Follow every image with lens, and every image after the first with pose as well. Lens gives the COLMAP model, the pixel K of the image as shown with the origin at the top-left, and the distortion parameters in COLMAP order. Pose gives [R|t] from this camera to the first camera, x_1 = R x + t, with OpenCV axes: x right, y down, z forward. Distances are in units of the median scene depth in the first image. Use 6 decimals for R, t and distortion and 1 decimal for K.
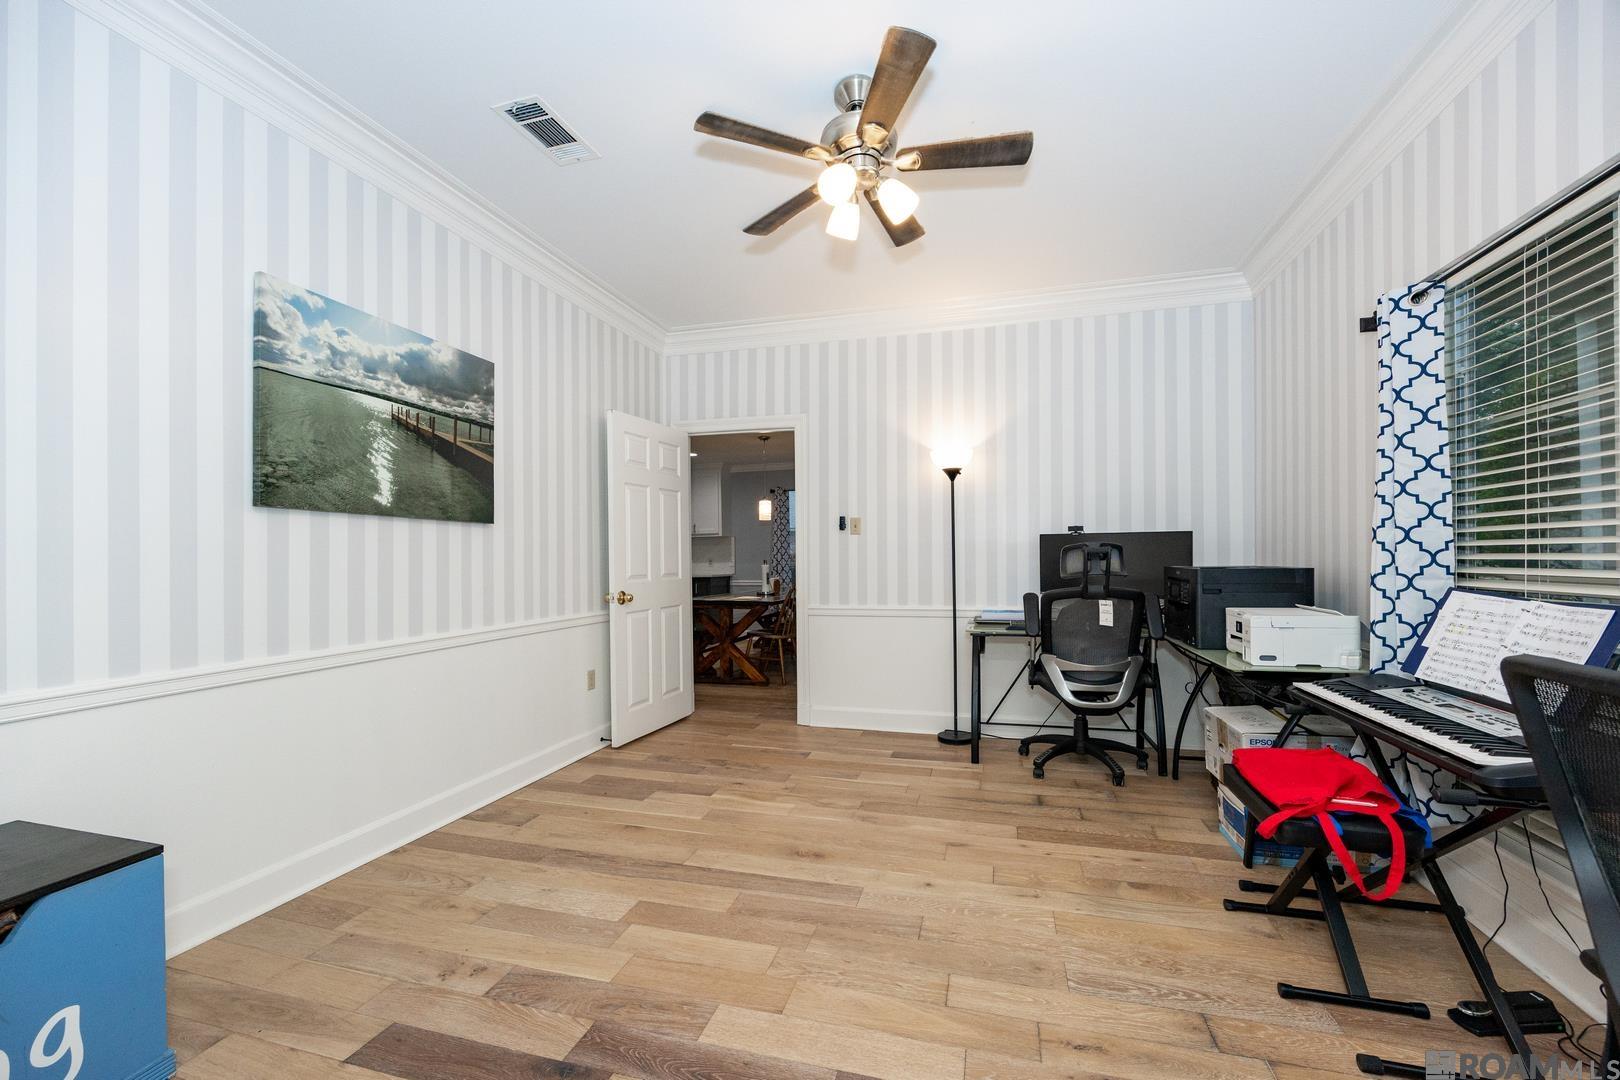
lens RADIAL K [[628.1, 0, 817.2], [0, 628.1, 548.5], [0, 0, 1]] dist [0.000935, -0.000041]
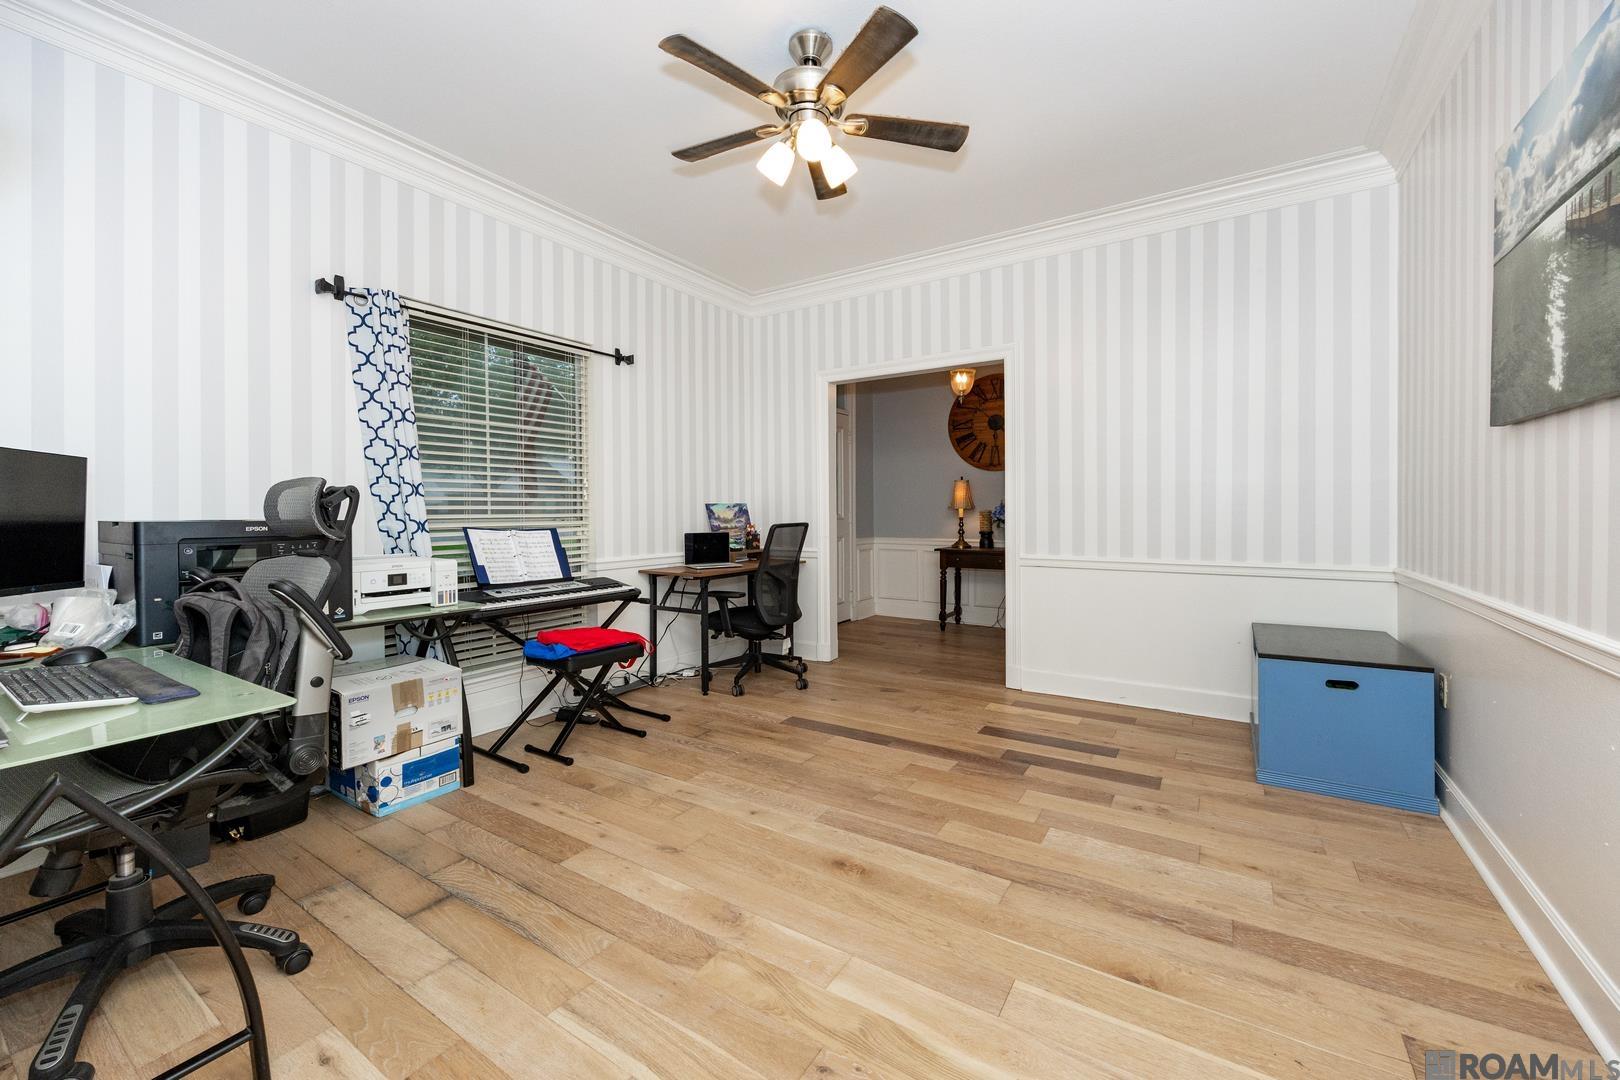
lens RADIAL K [[628.1, 0, 812.9], [0, 628.1, 526.4], [0, 0, 1]] dist [0.000935, -0.000041]
pose [[-0.954232, 0.007964, 0.298961, -0.217392], [0.011925, 0.999864, 0.011428, 0.047678], [-0.298830, 0.014470, -0.954197, 1.832596]]
